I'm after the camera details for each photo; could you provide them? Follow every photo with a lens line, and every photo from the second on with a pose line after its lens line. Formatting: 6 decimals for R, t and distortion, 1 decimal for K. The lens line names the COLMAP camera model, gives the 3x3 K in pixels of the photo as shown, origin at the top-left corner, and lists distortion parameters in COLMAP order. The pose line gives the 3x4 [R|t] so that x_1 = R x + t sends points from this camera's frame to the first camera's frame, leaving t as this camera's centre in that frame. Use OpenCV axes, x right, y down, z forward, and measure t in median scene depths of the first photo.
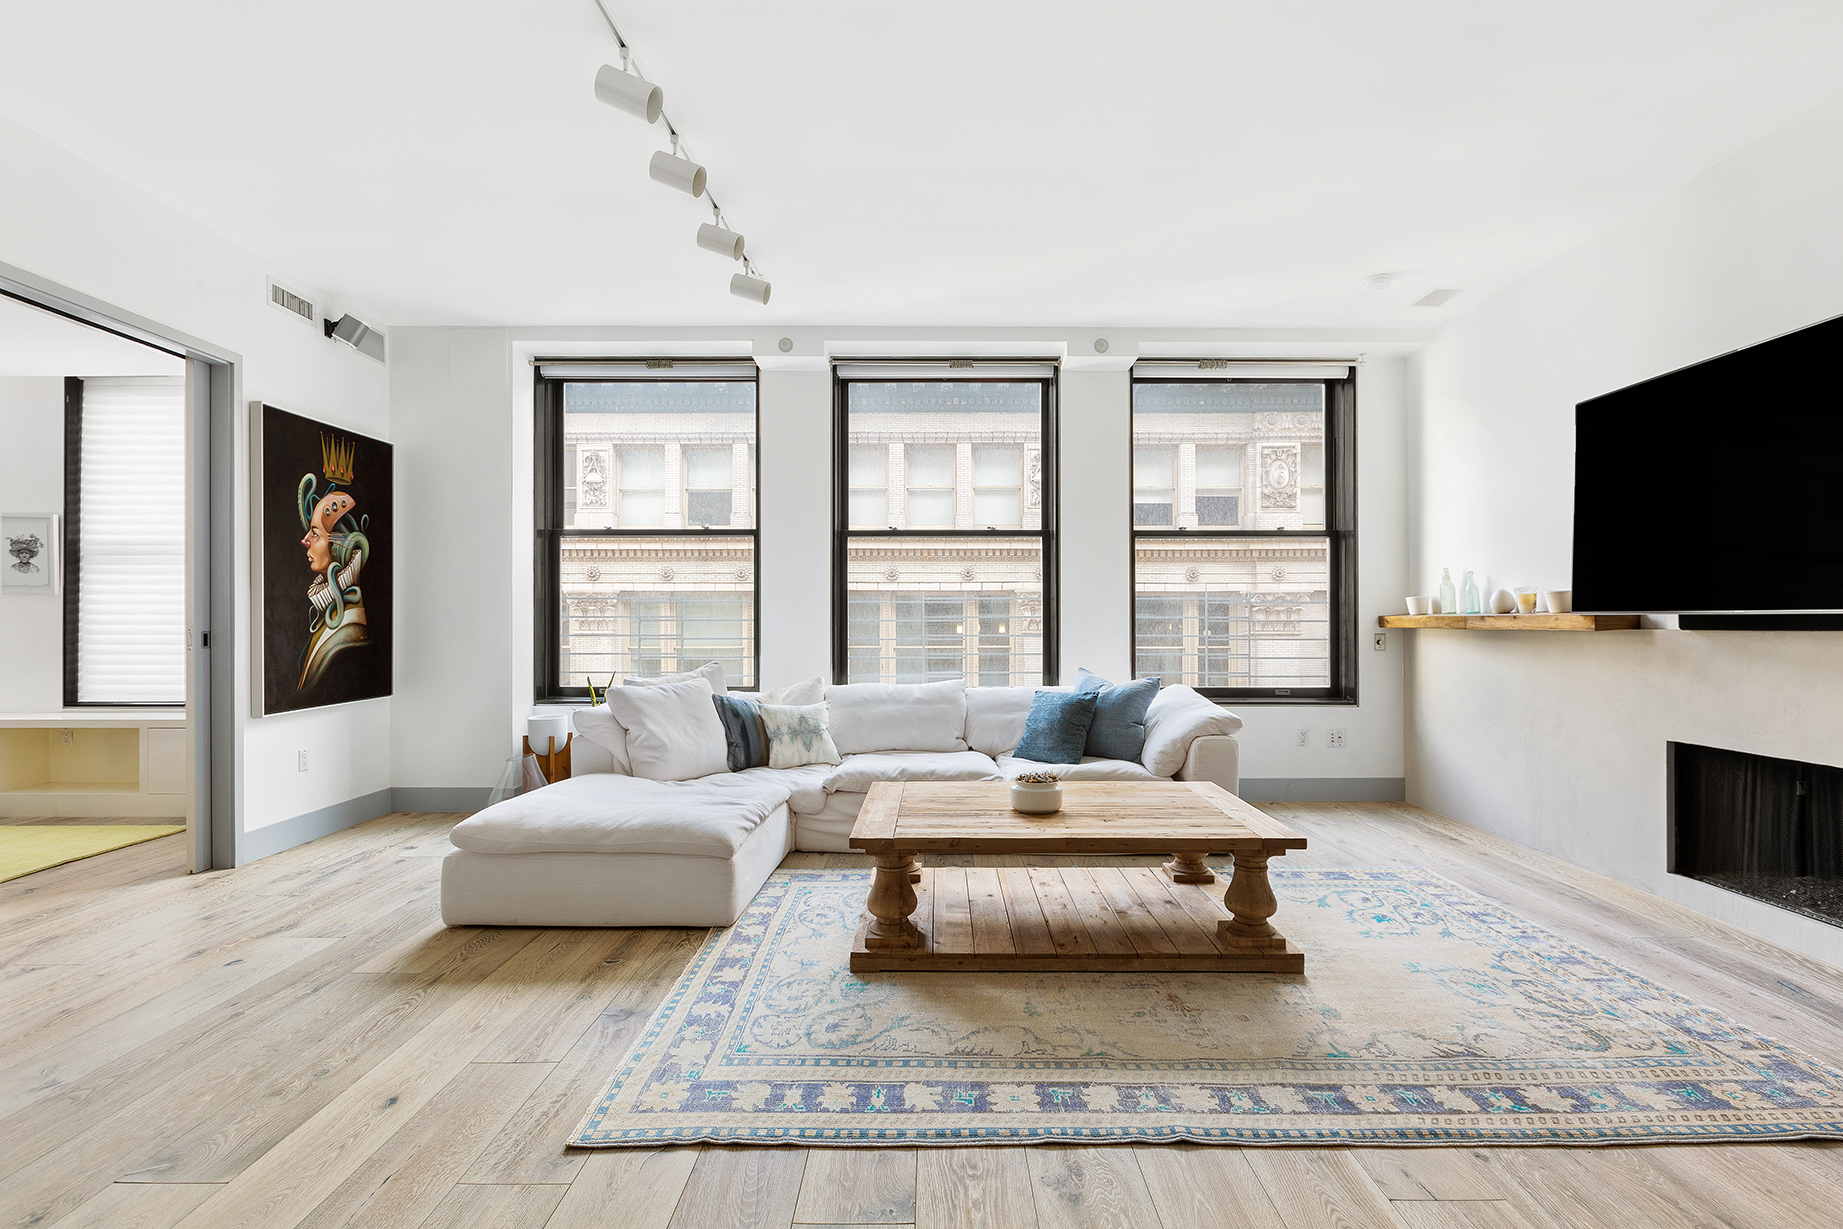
lens RADIAL K [[897.6, 0, 923.1], [0, 897.6, 611.2], [0, 0, 1]] dist [-0.036869, 0.000803]
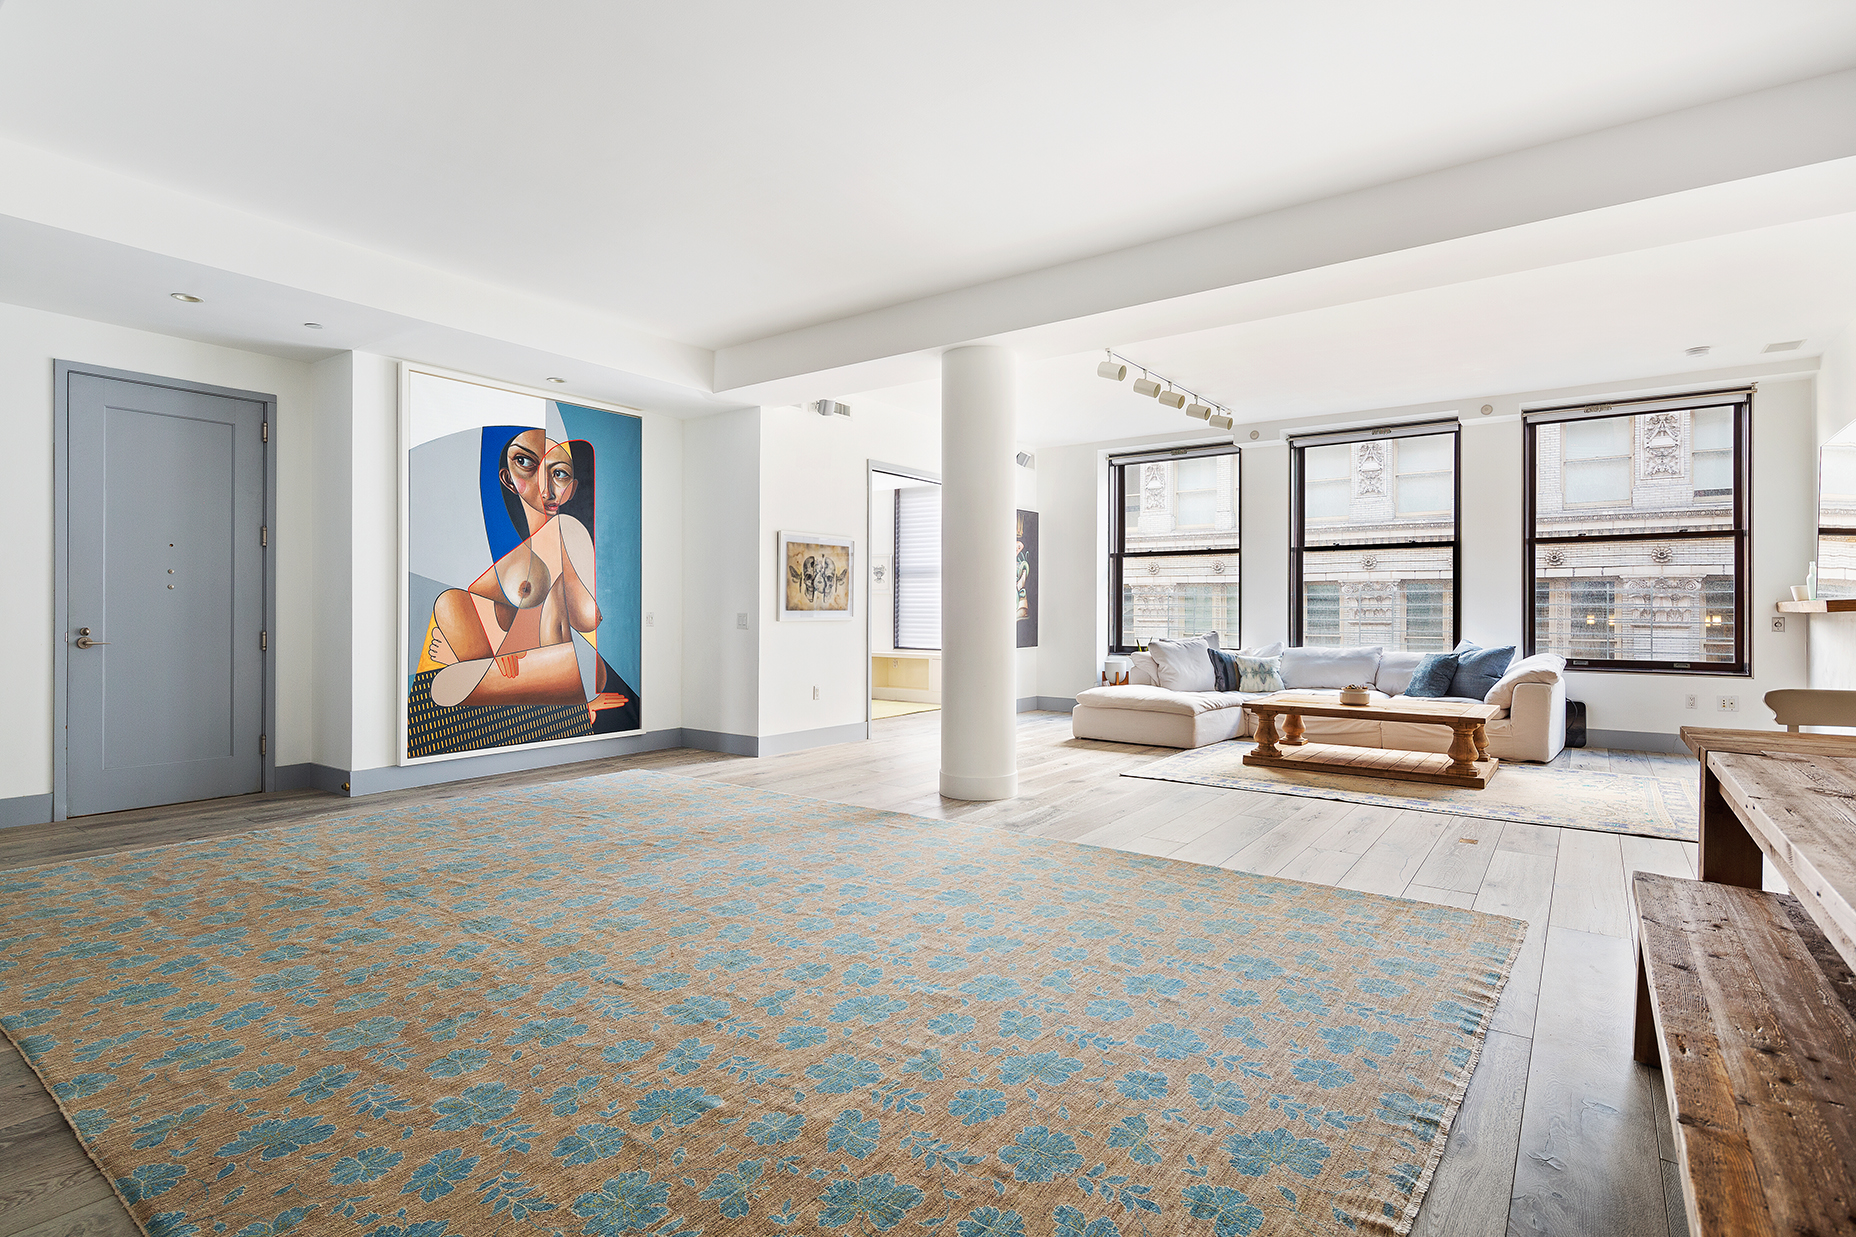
lens RADIAL K [[903.9, 0, 922.3], [0, 903.9, 613.3], [0, 0, 1]] dist [-0.036869, 0.000803]
pose [[0.819721, 0.004408, -0.572745, 0.288604], [0.003423, 0.999915, 0.012594, 0.001272], [0.572752, -0.012284, 0.819637, -0.689664]]
